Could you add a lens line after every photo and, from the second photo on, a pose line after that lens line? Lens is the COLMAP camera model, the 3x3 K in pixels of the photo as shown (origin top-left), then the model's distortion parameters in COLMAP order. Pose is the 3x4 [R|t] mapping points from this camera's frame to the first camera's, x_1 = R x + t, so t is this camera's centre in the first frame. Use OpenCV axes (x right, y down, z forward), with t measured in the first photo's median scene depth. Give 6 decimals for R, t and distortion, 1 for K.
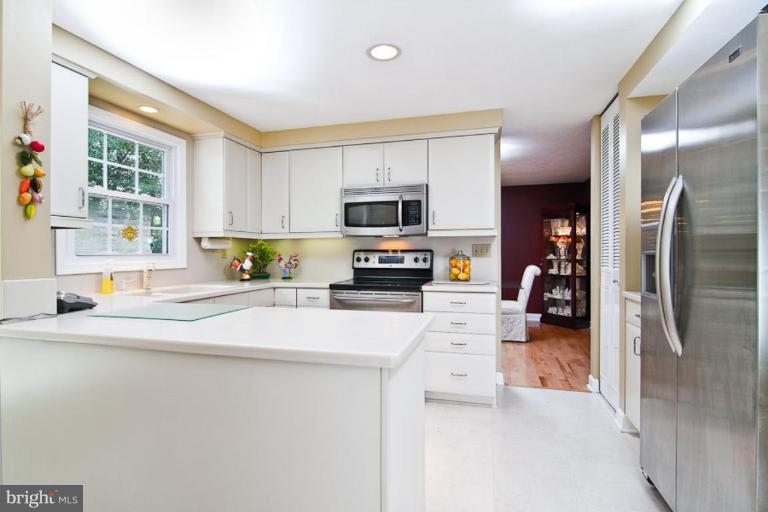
lens RADIAL K [[388.7, 0, 379.4], [0, 388.7, 253.5], [0, 0, 1]] dist [0.001072, -0.021934]
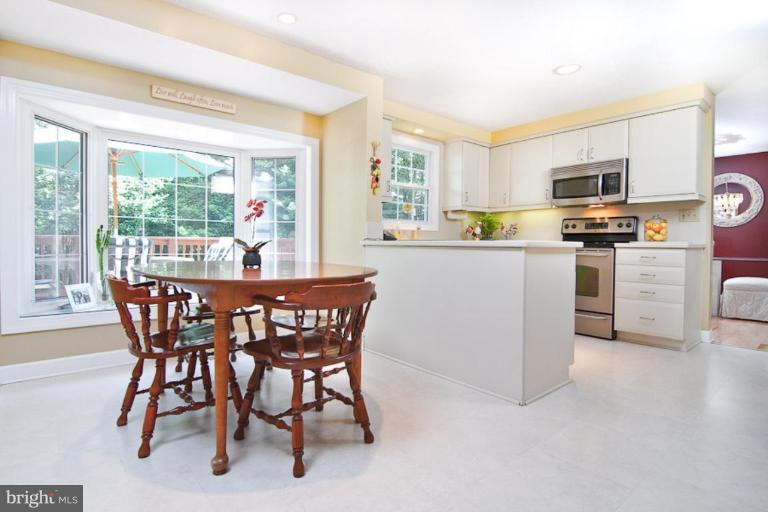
lens RADIAL K [[388.7, 0, 379.4], [0, 388.7, 253.5], [0, 0, 1]] dist [0.001072, -0.021934]
pose [[0.823709, 0.029029, -0.566269, 0.174803], [-0.014130, 0.999429, 0.030680, 0.080827], [0.566836, -0.017270, 0.823650, -0.377274]]
